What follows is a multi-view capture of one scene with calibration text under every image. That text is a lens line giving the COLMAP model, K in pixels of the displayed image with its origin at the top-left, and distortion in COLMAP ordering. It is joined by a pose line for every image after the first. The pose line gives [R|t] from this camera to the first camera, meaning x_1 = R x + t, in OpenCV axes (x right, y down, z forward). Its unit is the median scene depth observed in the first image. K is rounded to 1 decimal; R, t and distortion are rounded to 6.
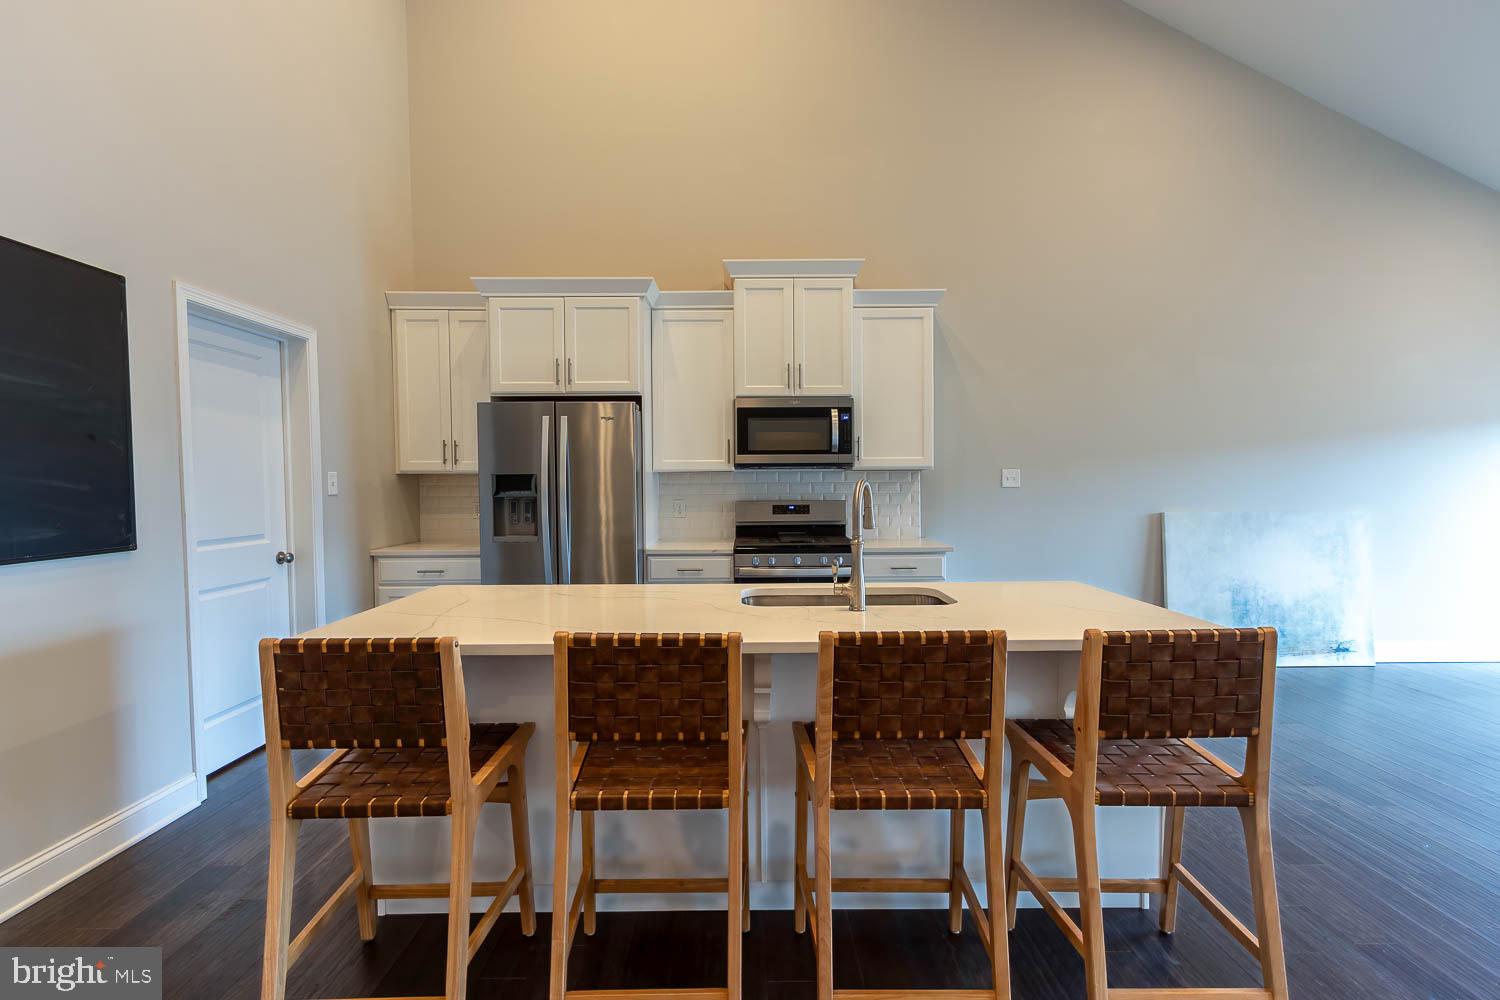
lens RADIAL K [[692.8, 0, 750.0], [0, 692.8, 500.0], [0, 0, 1]] dist [0.002283, 0.000174]
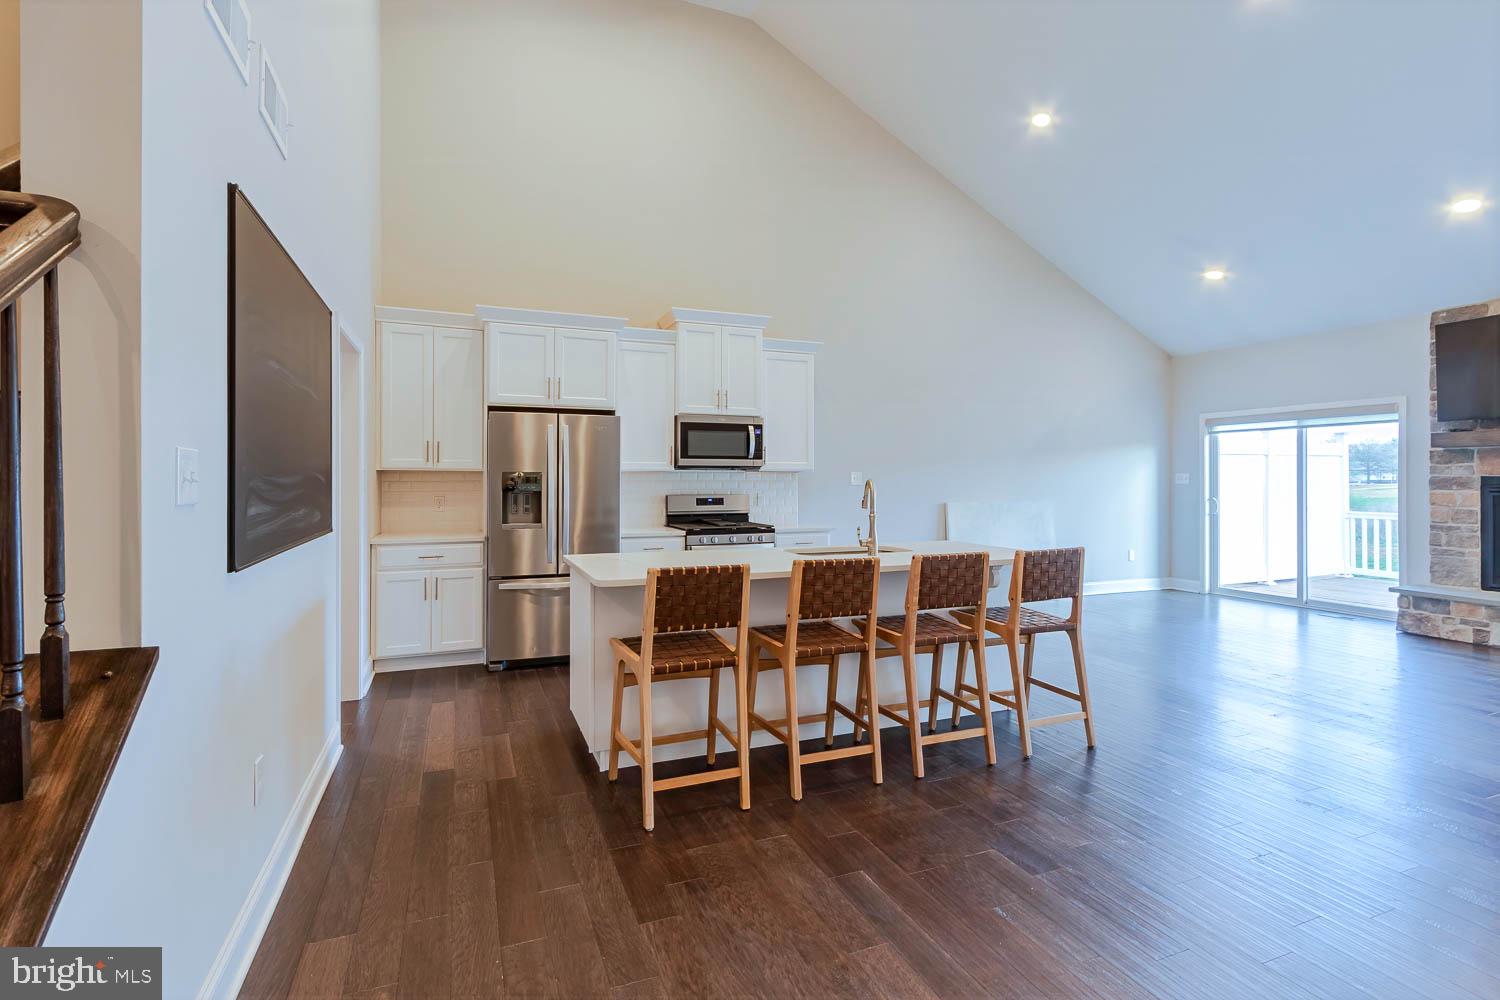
lens RADIAL K [[704.6, 0, 746.4], [0, 704.6, 475.2], [0, 0, 1]] dist [-0.001465, -0.000025]
pose [[0.929493, 0.009590, 0.368715, -0.384846], [0.002630, 0.999464, -0.032626, 0.007997], [-0.368830, 0.031295, 0.928970, -0.253181]]
